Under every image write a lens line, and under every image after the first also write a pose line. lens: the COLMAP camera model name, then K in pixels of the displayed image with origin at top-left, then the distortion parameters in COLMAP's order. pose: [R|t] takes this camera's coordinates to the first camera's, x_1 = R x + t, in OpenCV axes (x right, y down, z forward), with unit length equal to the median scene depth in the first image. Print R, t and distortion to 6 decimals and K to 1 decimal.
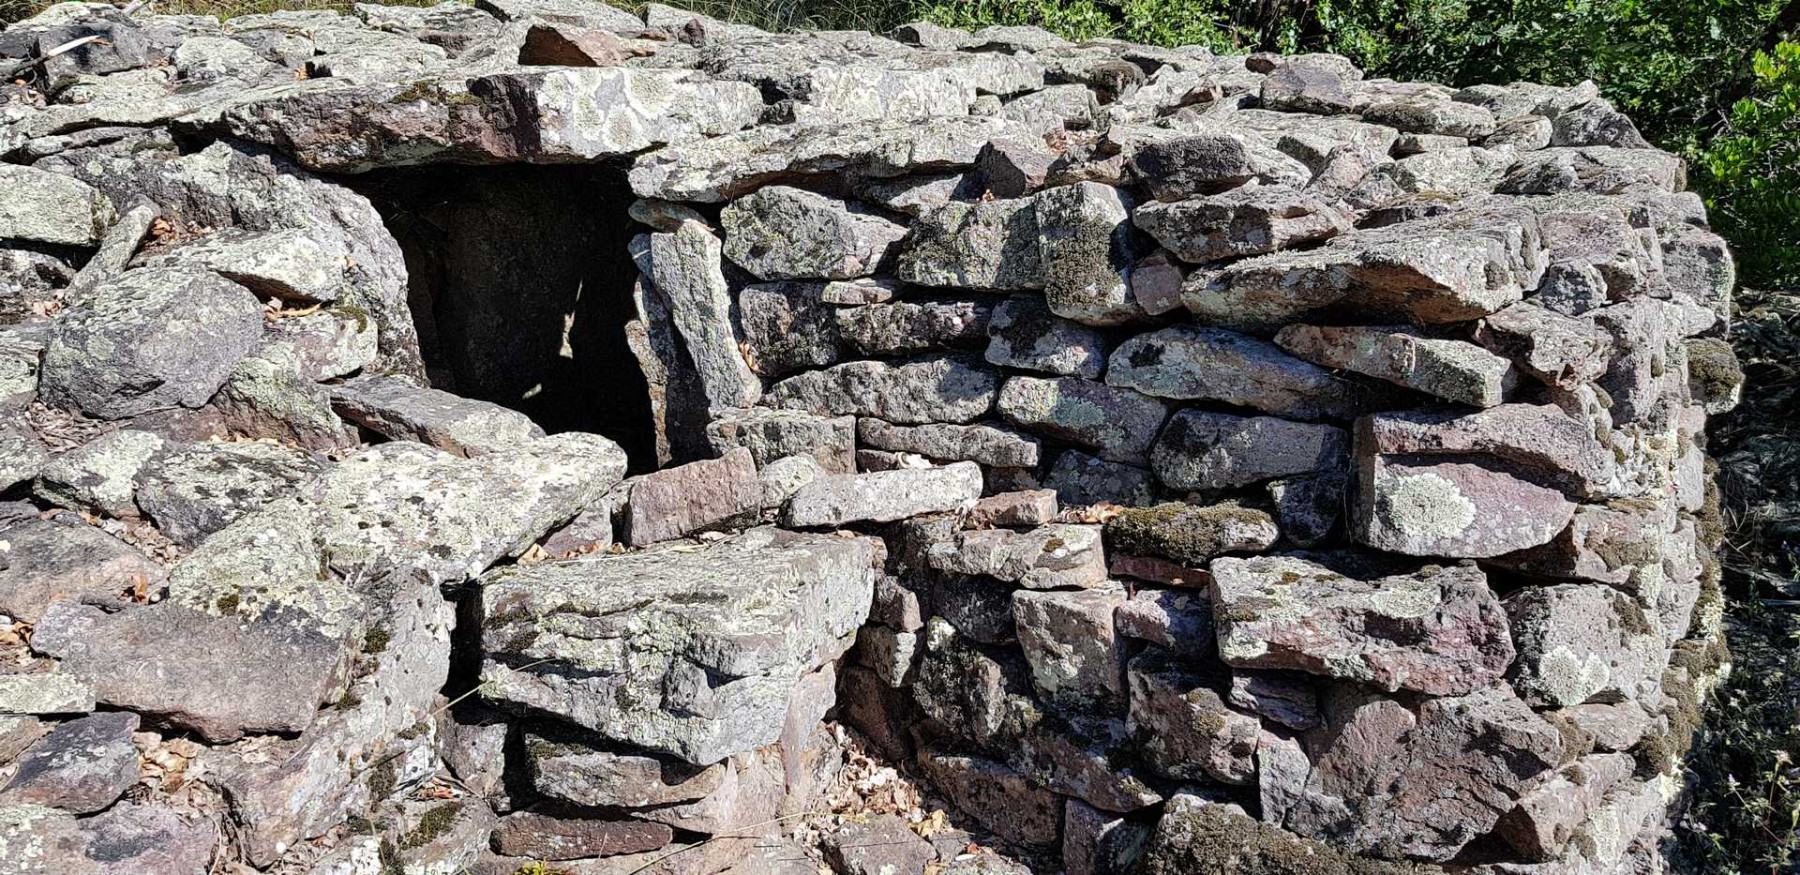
lens RADIAL K [[1367.9, 0, 906.8], [0, 1367.9, 357.7], [0, 0, 1]] dist [0.113837, -0.230941]
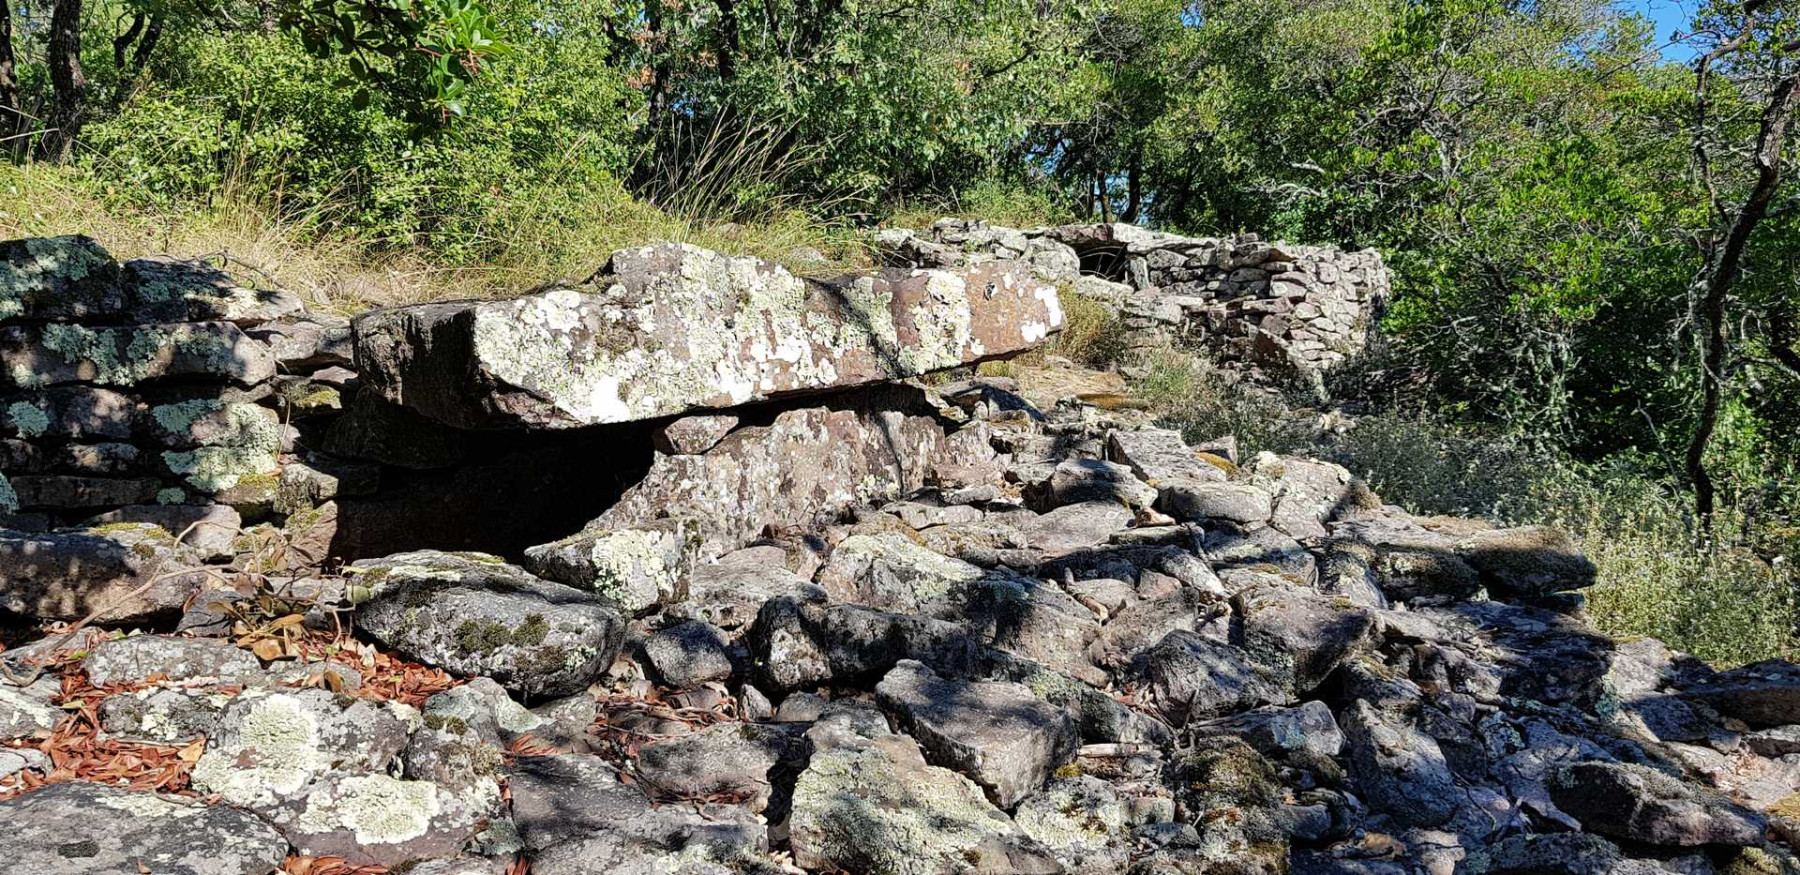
lens RADIAL K [[1367.9, 0, 906.8], [0, 1367.9, 357.7], [0, 0, 1]] dist [0.113837, -0.230941]
pose [[0.983705, 0.053007, -0.171798, -0.140561], [-0.090236, 0.972044, -0.216765, 1.527137], [0.155506, 0.228736, 0.960988, -4.079301]]
